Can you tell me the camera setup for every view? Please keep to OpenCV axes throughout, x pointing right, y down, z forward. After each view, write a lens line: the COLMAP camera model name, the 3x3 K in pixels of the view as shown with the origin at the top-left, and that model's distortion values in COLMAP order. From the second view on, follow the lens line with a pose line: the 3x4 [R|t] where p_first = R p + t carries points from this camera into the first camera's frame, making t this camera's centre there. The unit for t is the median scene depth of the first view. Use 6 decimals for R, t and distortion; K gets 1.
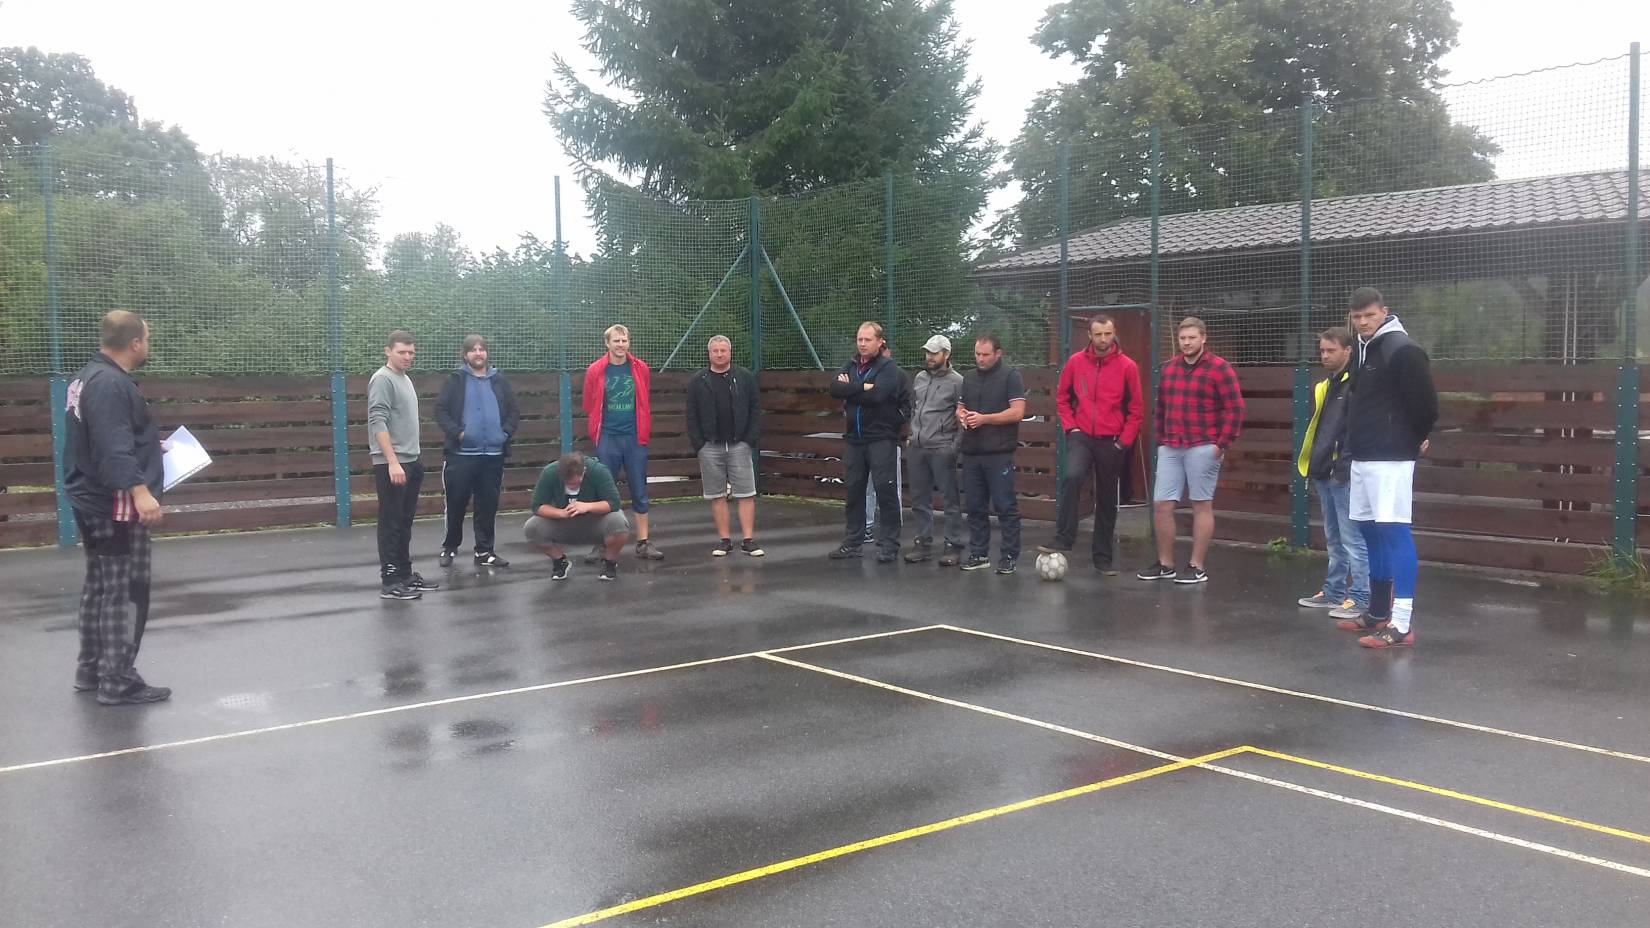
lens RADIAL K [[1414.8, 0, 824.2], [0, 1414.8, 470.4], [0, 0, 1]] dist [0.002586, -0.041892]
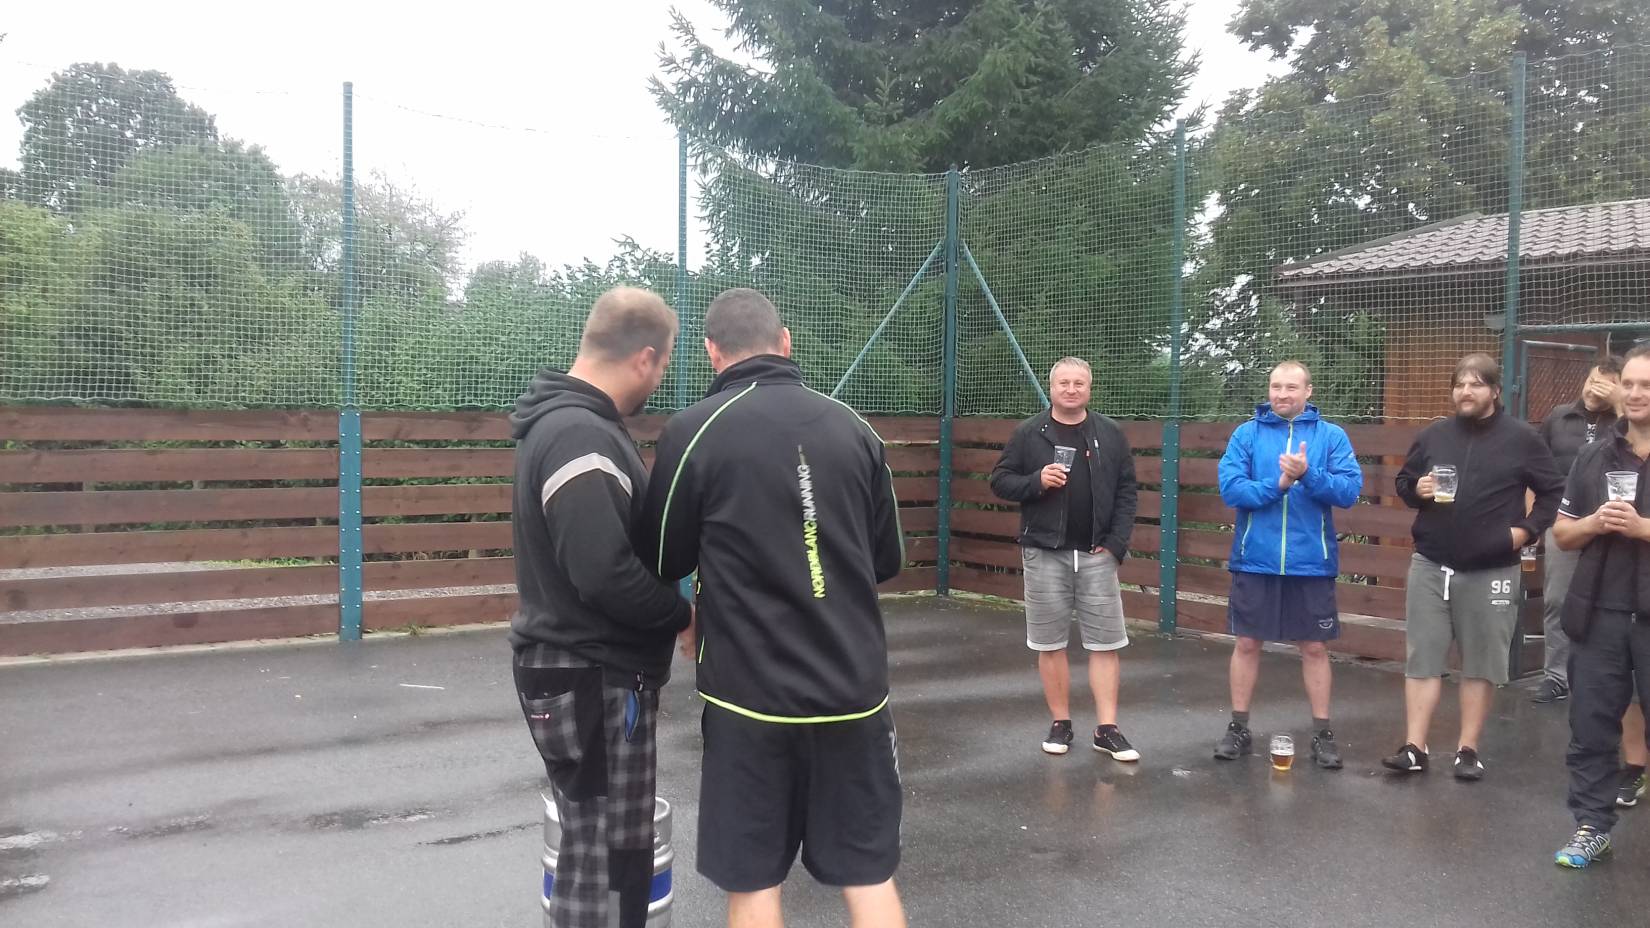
lens RADIAL K [[1527.2, 0, 811.1], [0, 1527.2, 440.2], [0, 0, 1]] dist [0.000853, 0.000000]
pose [[0.996889, 0.023278, -0.075297, -0.031953], [-0.027364, 0.998183, -0.053685, -0.008986], [0.073910, 0.055579, 0.995715, 0.131222]]
